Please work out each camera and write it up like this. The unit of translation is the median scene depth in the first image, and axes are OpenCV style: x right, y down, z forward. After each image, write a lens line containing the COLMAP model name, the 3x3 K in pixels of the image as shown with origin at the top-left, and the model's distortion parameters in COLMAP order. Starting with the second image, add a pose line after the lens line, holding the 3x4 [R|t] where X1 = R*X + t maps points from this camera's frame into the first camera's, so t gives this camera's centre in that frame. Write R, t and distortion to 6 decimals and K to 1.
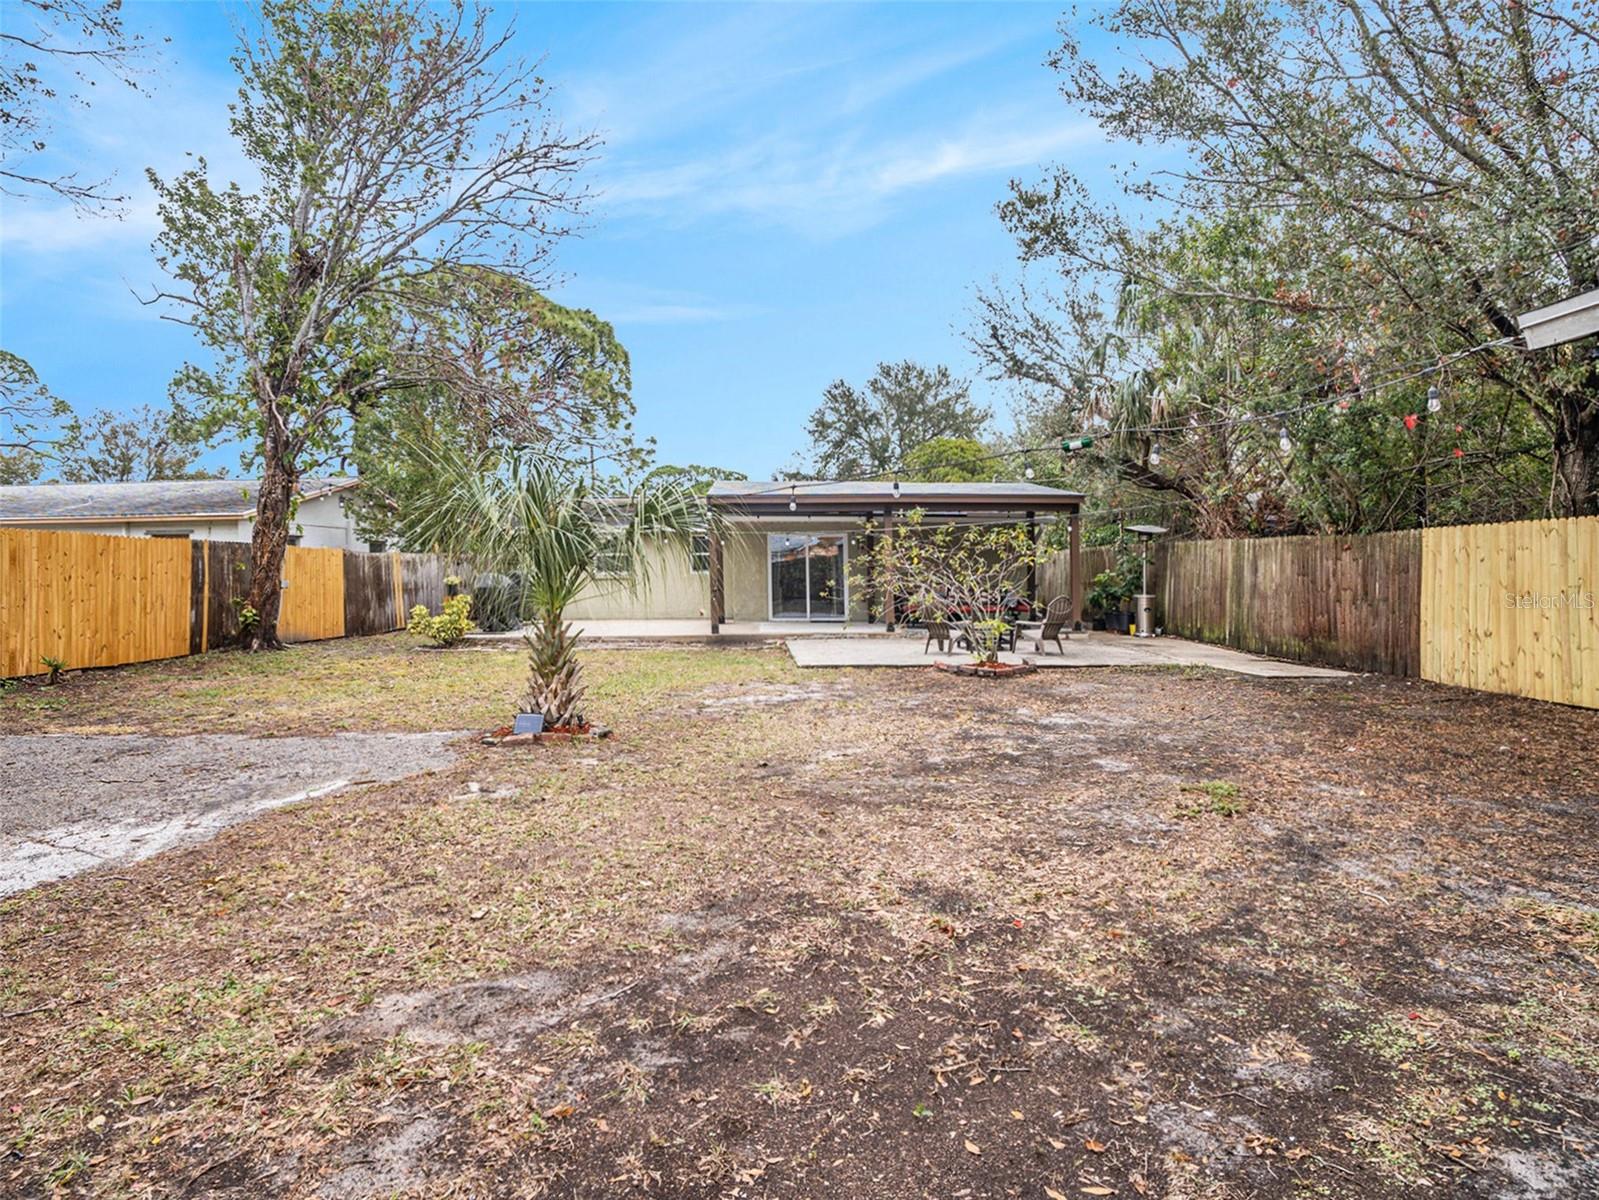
lens RADIAL K [[902.0, 0, 787.6], [0, 902.0, 585.8], [0, 0, 1]] dist [-0.073620, 0.024984]
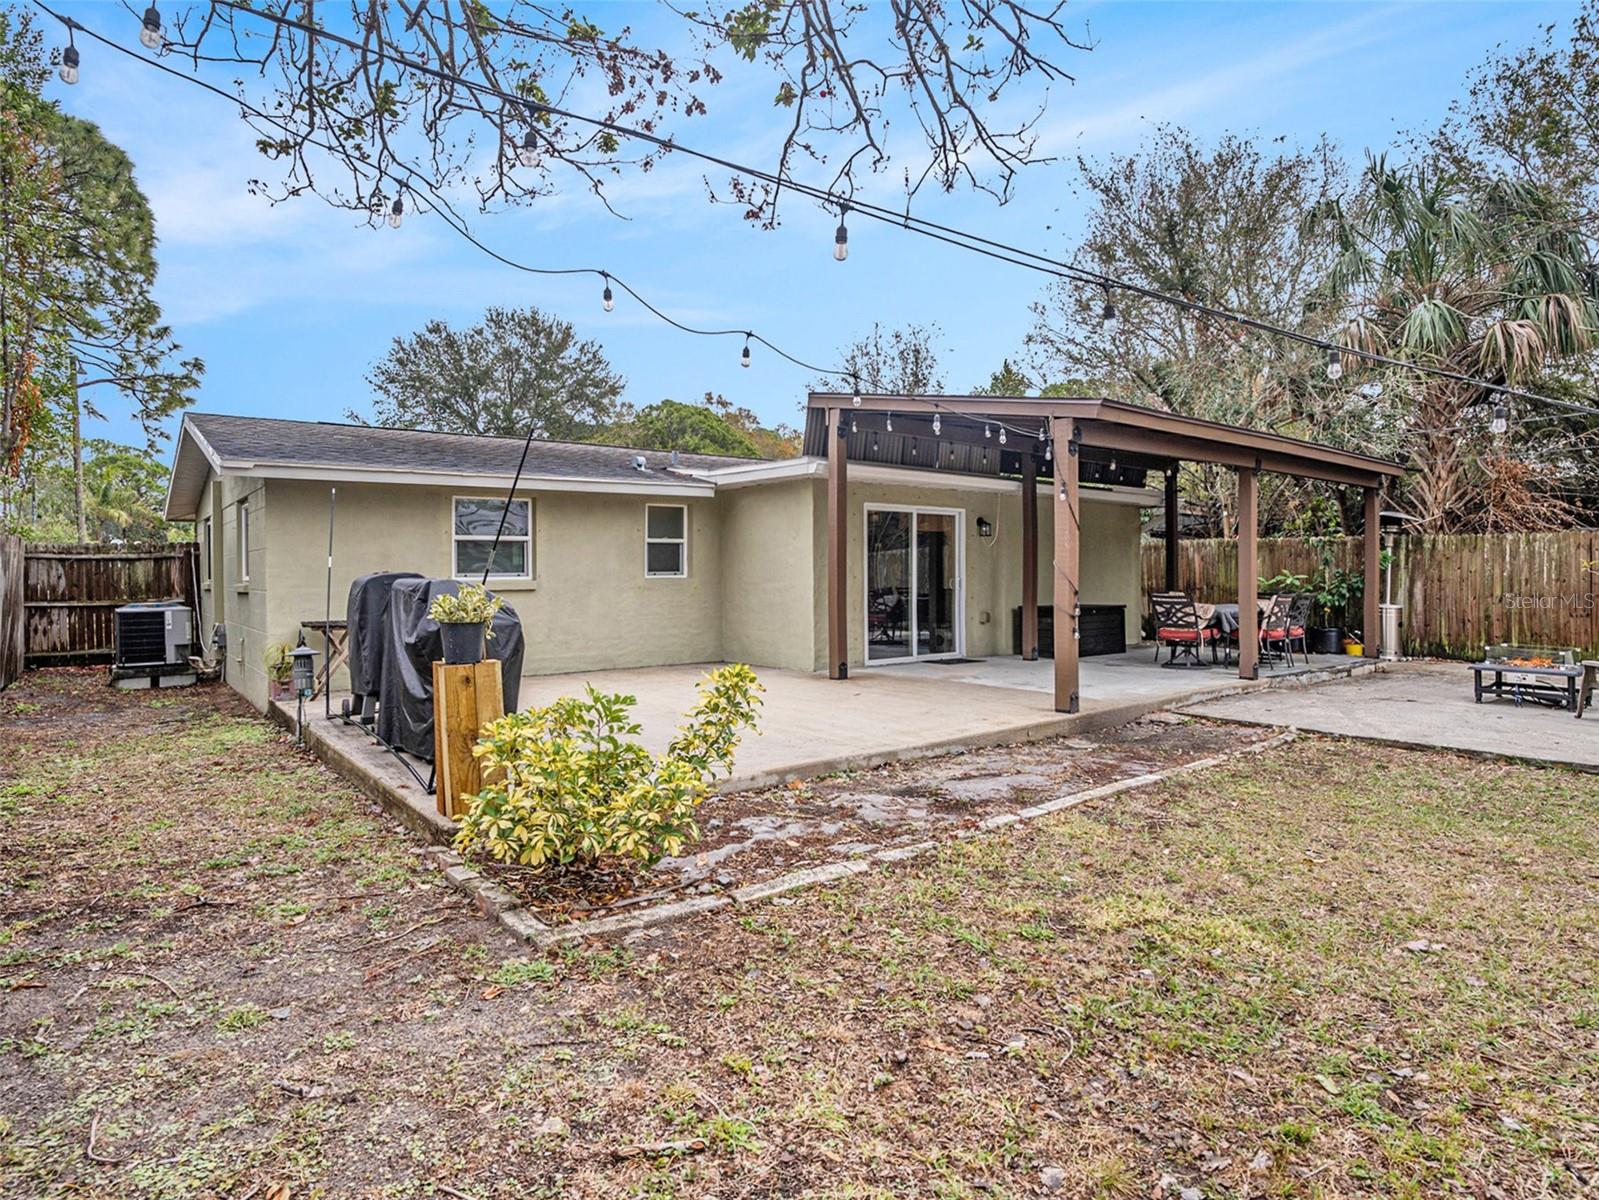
lens RADIAL K [[902.0, 0, 827.1], [0, 902.0, 592.0], [0, 0, 1]] dist [-0.073620, 0.024984]
pose [[0.801854, -0.012333, 0.597392, -0.505285], [0.010924, 0.999922, 0.005981, -0.011528], [-0.597419, 0.001730, 0.801927, 0.806705]]
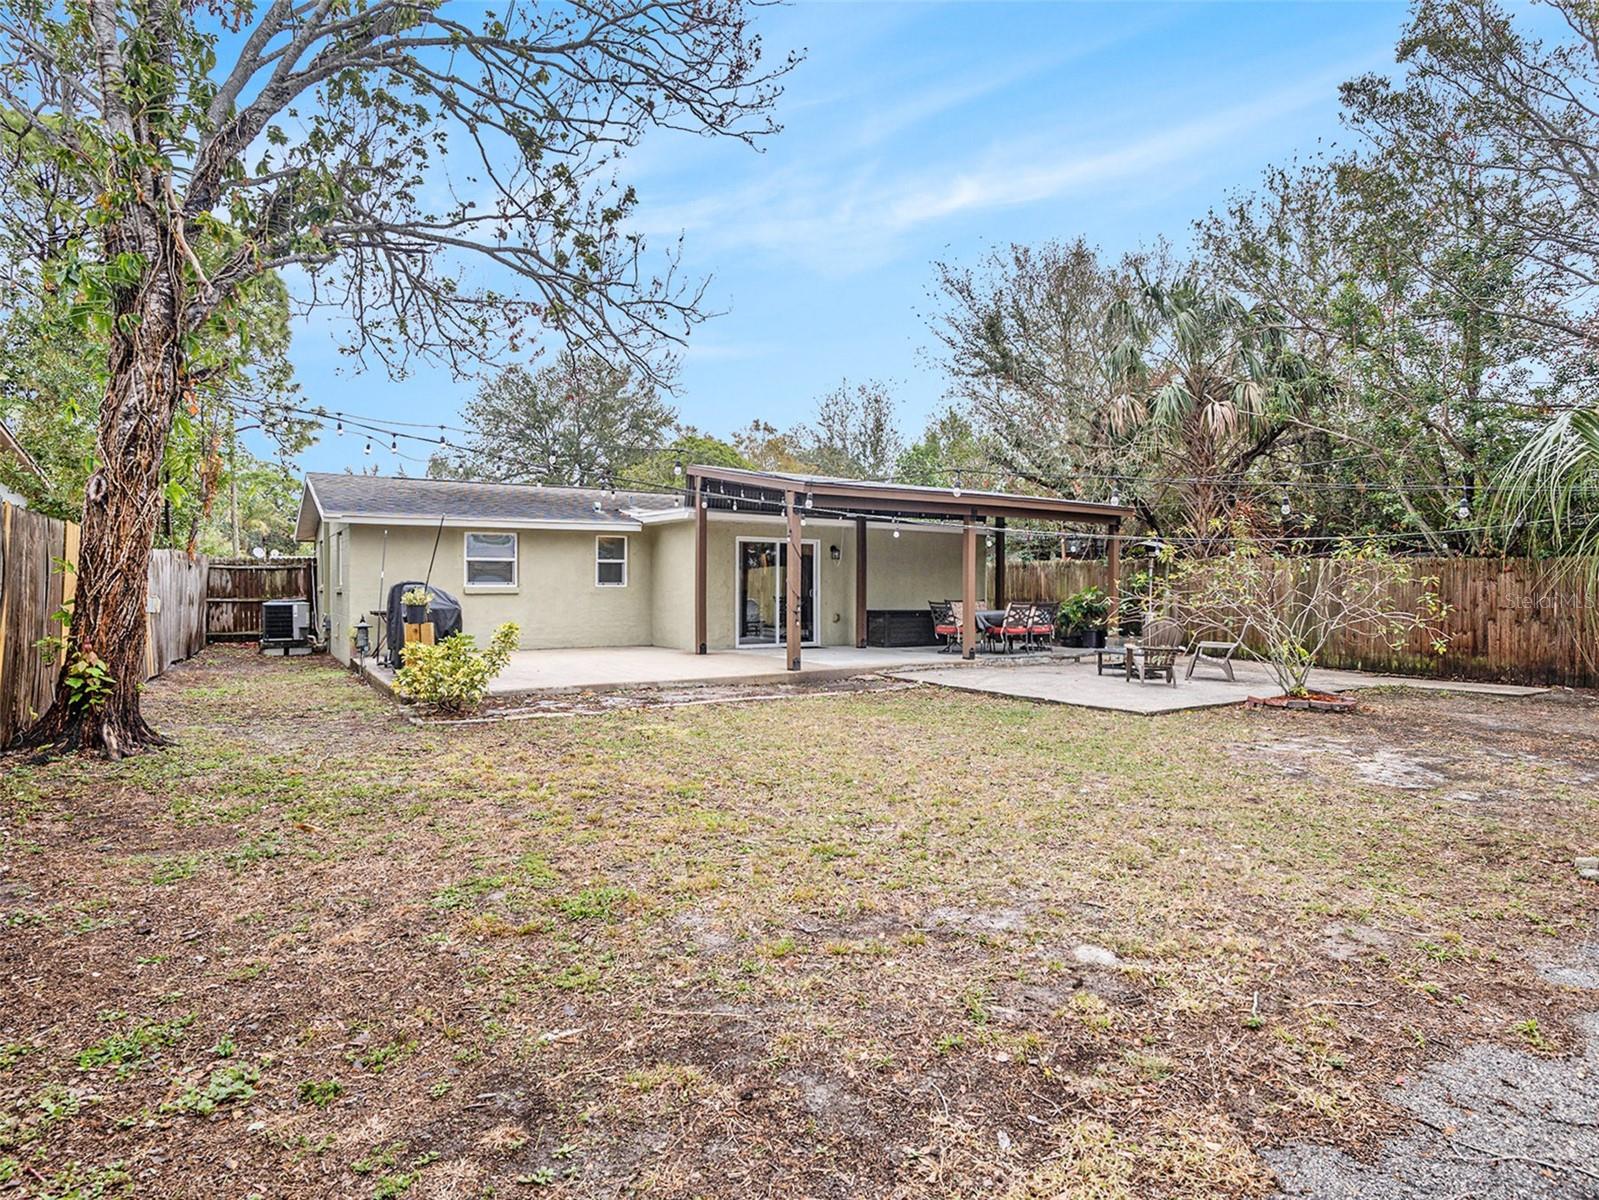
lens RADIAL K [[902.0, 0, 792.8], [0, 902.0, 604.8], [0, 0, 1]] dist [-0.073620, 0.024984]
pose [[0.876839, -0.001991, 0.480780, -0.496536], [-0.001732, 0.999972, 0.007301, -0.006258], [-0.480781, -0.007234, 0.876811, 0.416638]]
